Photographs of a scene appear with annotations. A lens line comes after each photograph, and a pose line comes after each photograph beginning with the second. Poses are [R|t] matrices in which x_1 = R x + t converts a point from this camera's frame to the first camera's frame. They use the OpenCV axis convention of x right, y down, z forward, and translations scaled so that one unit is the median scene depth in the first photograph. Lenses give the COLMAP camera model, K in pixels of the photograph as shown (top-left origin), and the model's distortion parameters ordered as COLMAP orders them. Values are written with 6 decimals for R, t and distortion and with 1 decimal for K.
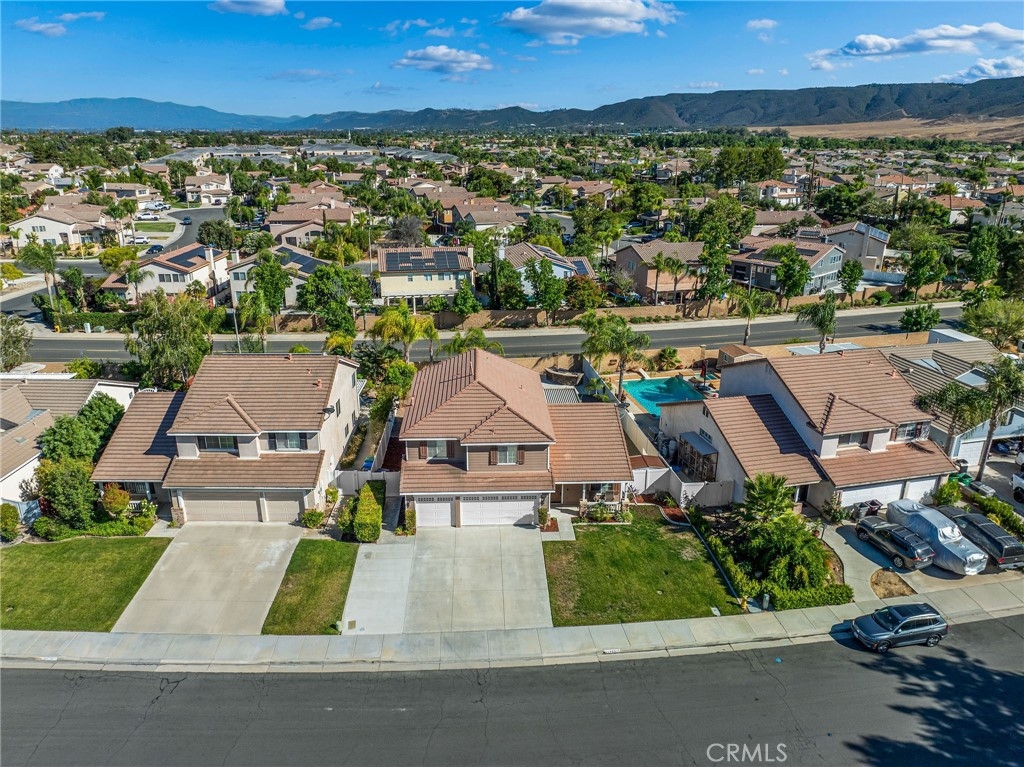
lens RADIAL K [[723.9, 0, 507.3], [0, 723.9, 382.2], [0, 0, 1]] dist [-0.048577, 0.017621]
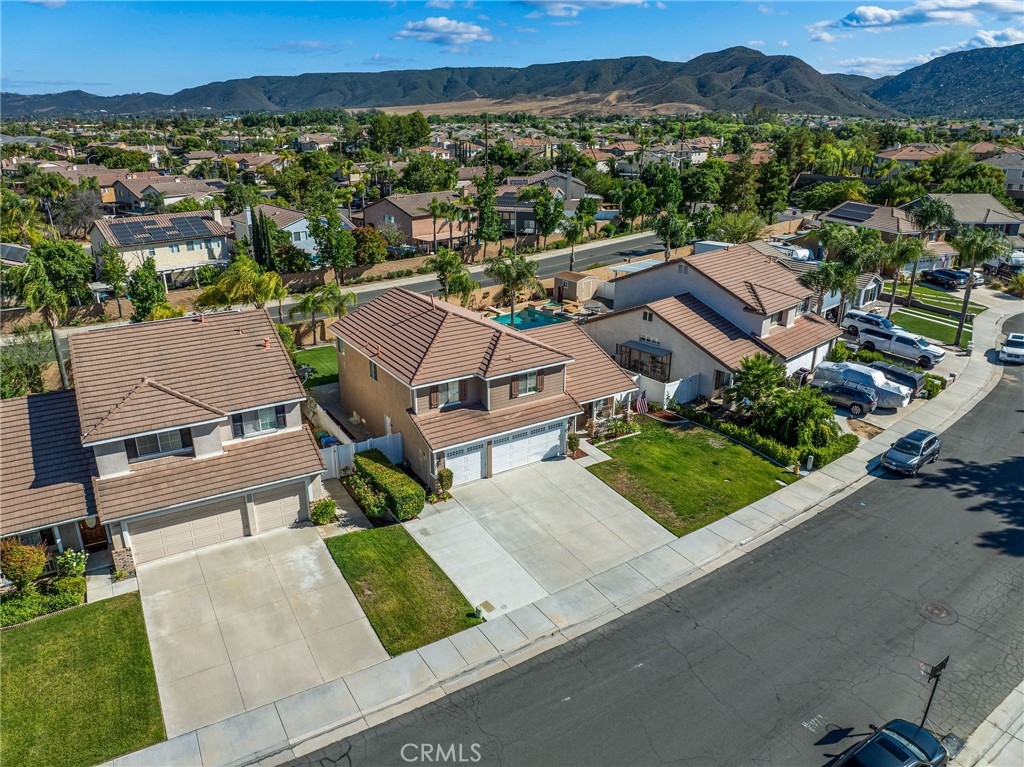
lens RADIAL K [[723.9, 0, 507.6], [0, 723.9, 377.6], [0, 0, 1]] dist [-0.048577, 0.017621]
pose [[0.865714, -0.175221, 0.468869, -0.433228], [0.168013, 0.984103, 0.057553, 0.038661], [-0.471500, 0.028952, 0.881391, 0.232683]]
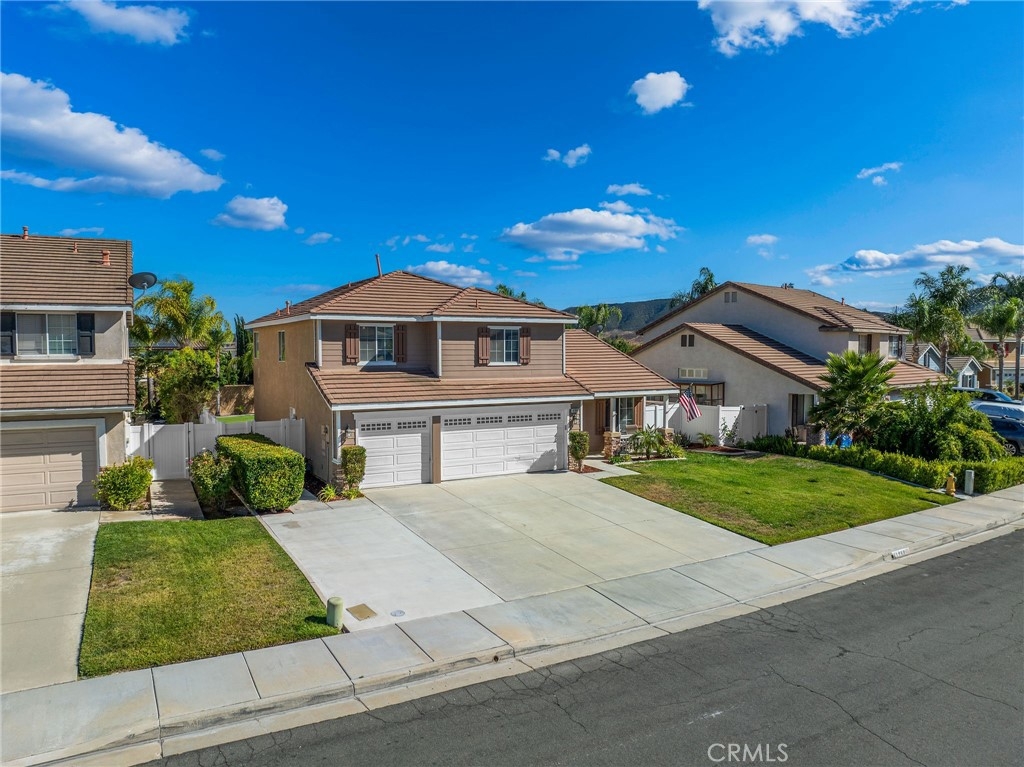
lens RADIAL K [[723.9, 0, 509.6], [0, 723.9, 379.1], [0, 0, 1]] dist [-0.048577, 0.017621]
pose [[0.889883, -0.022582, 0.455630, -0.256301], [0.156275, 0.953432, -0.257964, 0.272975], [-0.428587, 0.300762, 0.851972, 0.519410]]
